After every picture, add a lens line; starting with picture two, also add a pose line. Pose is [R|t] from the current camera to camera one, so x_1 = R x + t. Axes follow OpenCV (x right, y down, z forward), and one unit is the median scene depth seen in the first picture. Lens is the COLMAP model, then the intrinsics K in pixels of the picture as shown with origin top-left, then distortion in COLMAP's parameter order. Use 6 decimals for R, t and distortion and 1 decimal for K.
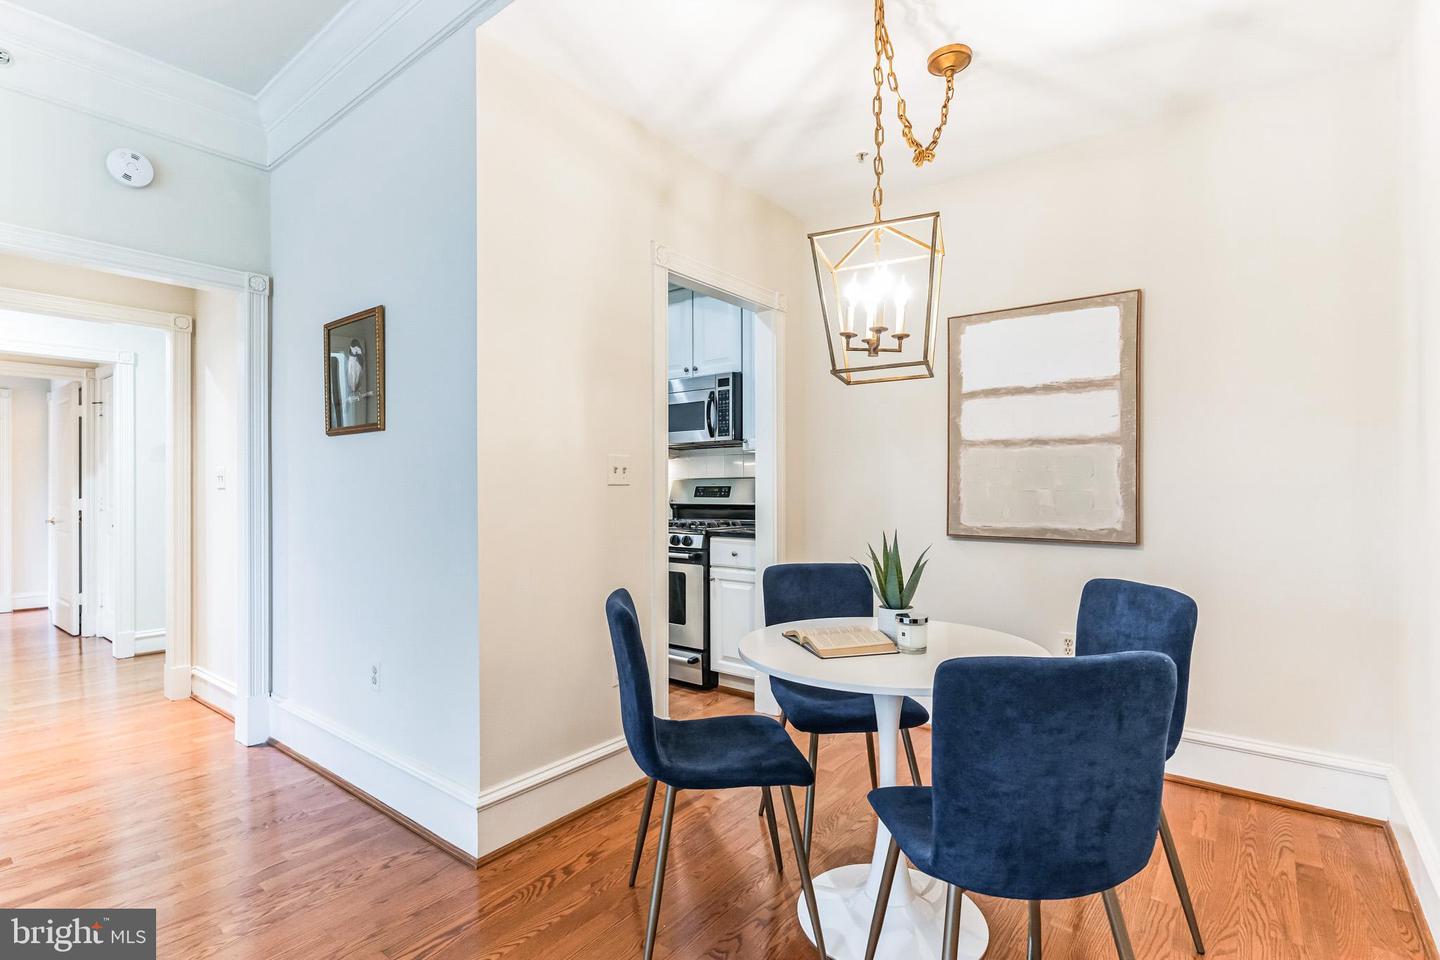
lens RADIAL K [[682.8, 0, 708.8], [0, 682.8, 483.2], [0, 0, 1]] dist [-0.002685, 0.000115]
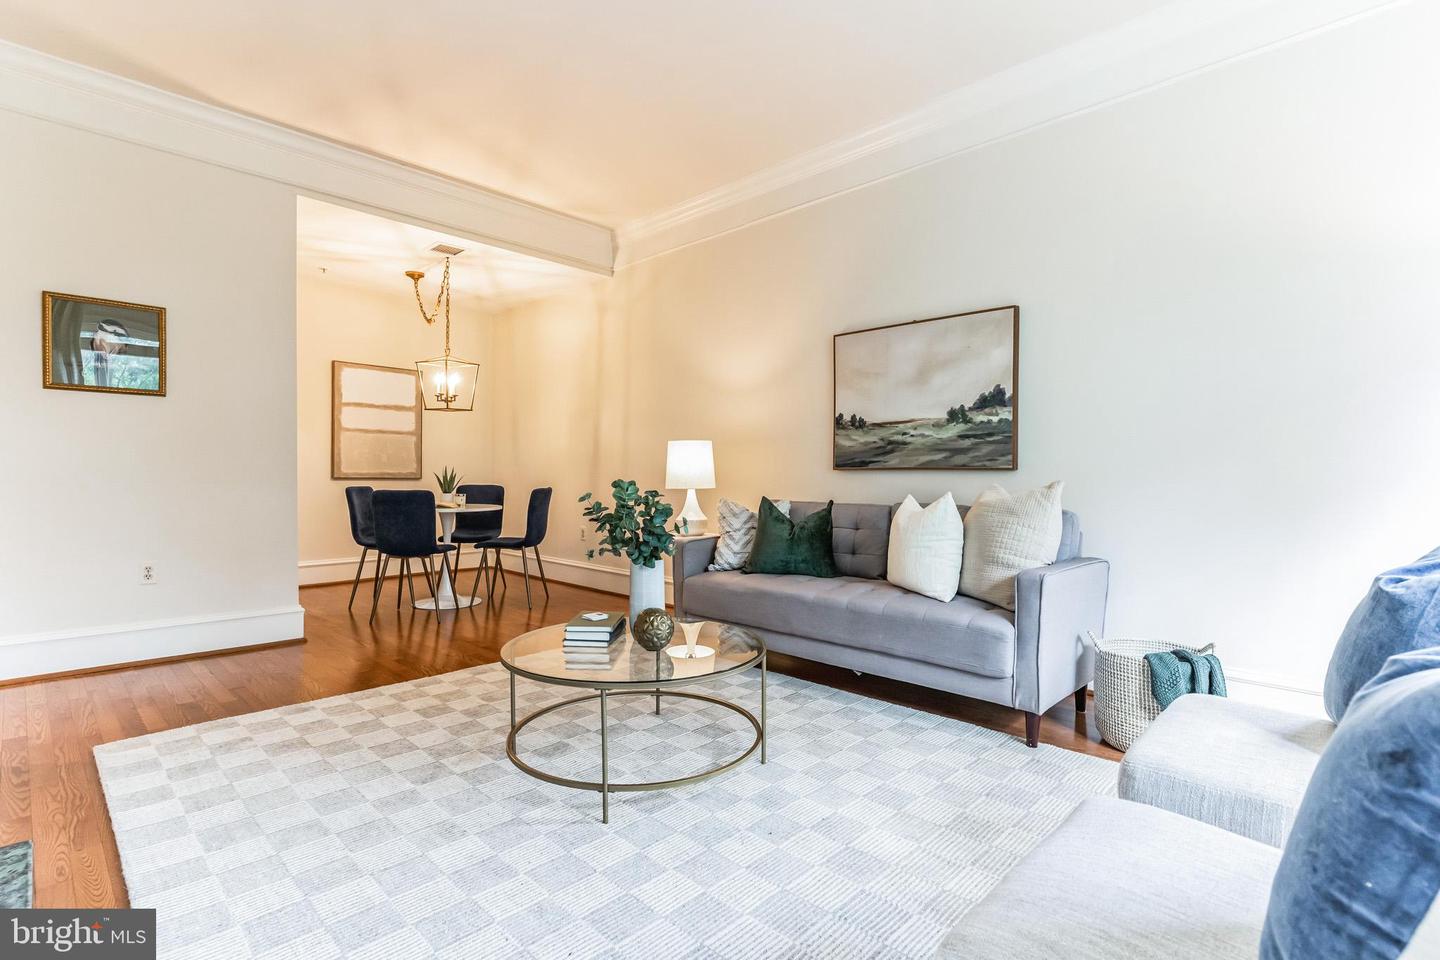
lens RADIAL K [[682.8, 0, 708.8], [0, 682.8, 483.2], [0, 0, 1]] dist [-0.002685, 0.000115]
pose [[0.109038, -0.010737, 0.993980, -1.506662], [-0.015716, 0.999798, 0.012524, 0.056110], [-0.993913, -0.016987, 0.108848, -0.235747]]
